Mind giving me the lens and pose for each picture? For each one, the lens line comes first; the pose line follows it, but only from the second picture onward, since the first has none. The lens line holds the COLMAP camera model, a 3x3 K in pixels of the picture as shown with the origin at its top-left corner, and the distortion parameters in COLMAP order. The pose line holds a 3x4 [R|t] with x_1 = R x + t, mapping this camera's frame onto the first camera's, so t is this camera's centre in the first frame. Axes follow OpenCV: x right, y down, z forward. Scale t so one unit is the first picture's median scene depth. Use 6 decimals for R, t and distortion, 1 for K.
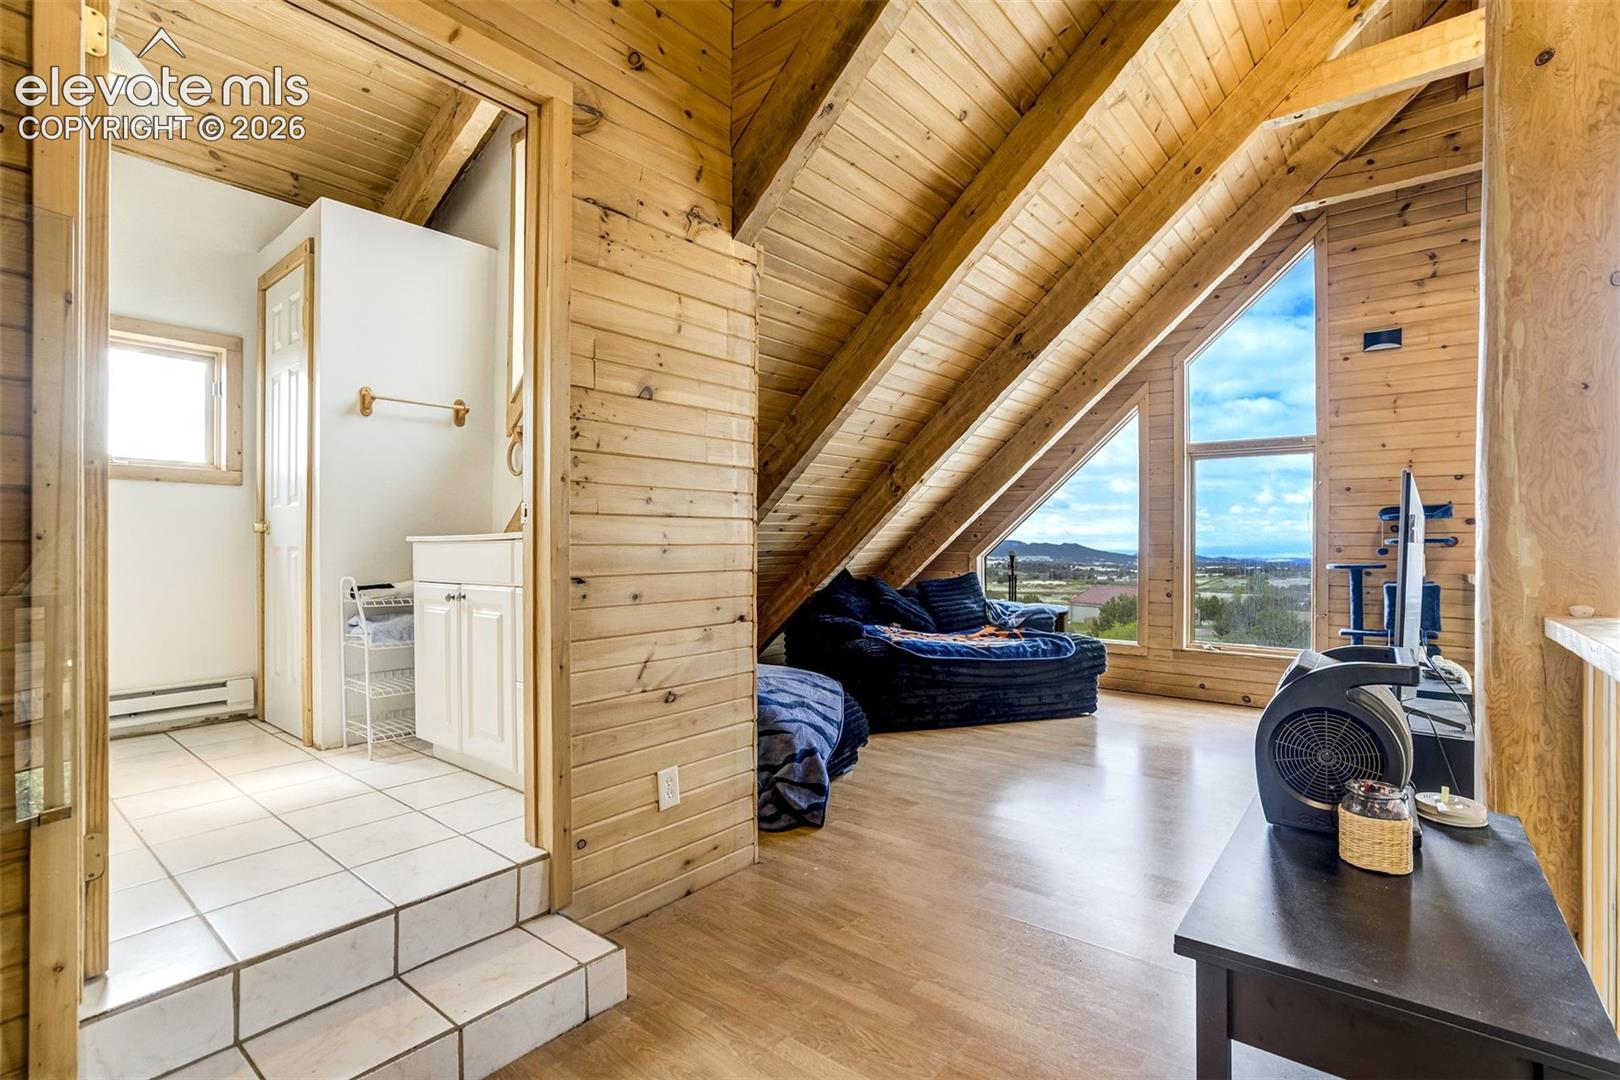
lens RADIAL K [[717.0, 0, 767.8], [0, 717.0, 542.1], [0, 0, 1]] dist [-0.043589, 0.005963]
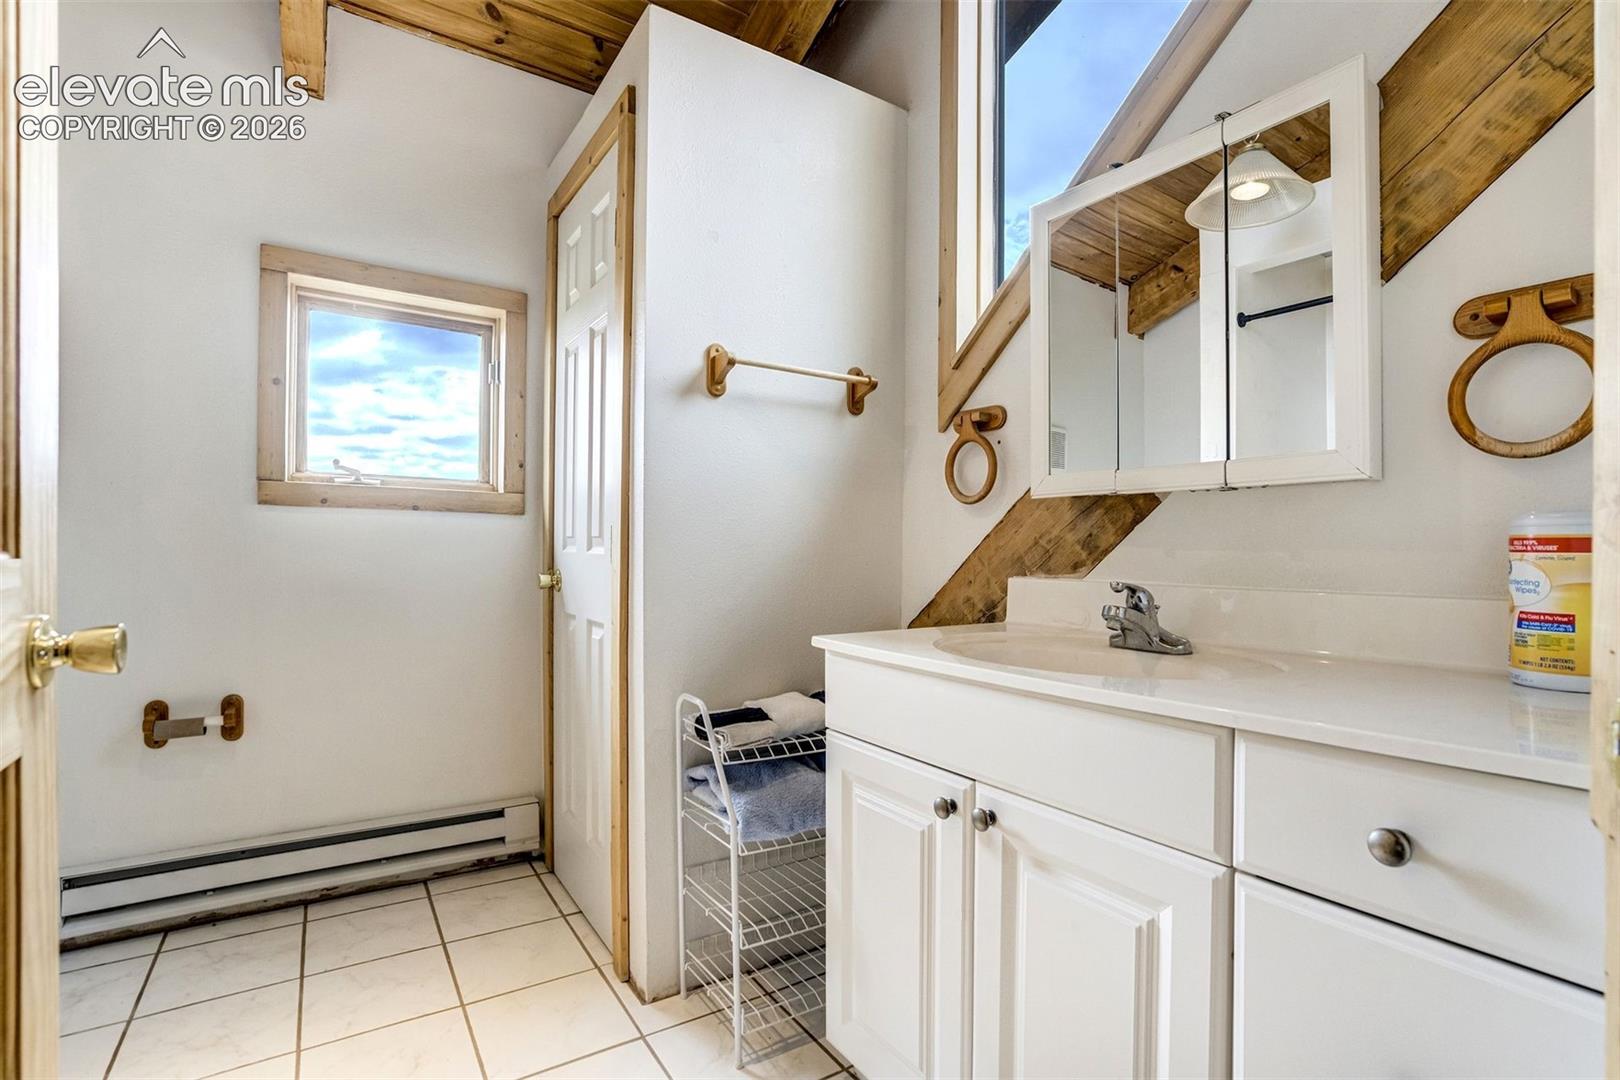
lens RADIAL K [[741.6, 0, 827.7], [0, 741.6, 538.9], [0, 0, 1]] dist [-0.058845, 0.019303]
pose [[0.964582, 0.002610, -0.263771, -0.311858], [-0.004734, 0.999961, -0.007418, -0.058528], [0.263741, 0.008405, 0.964557, 0.435793]]
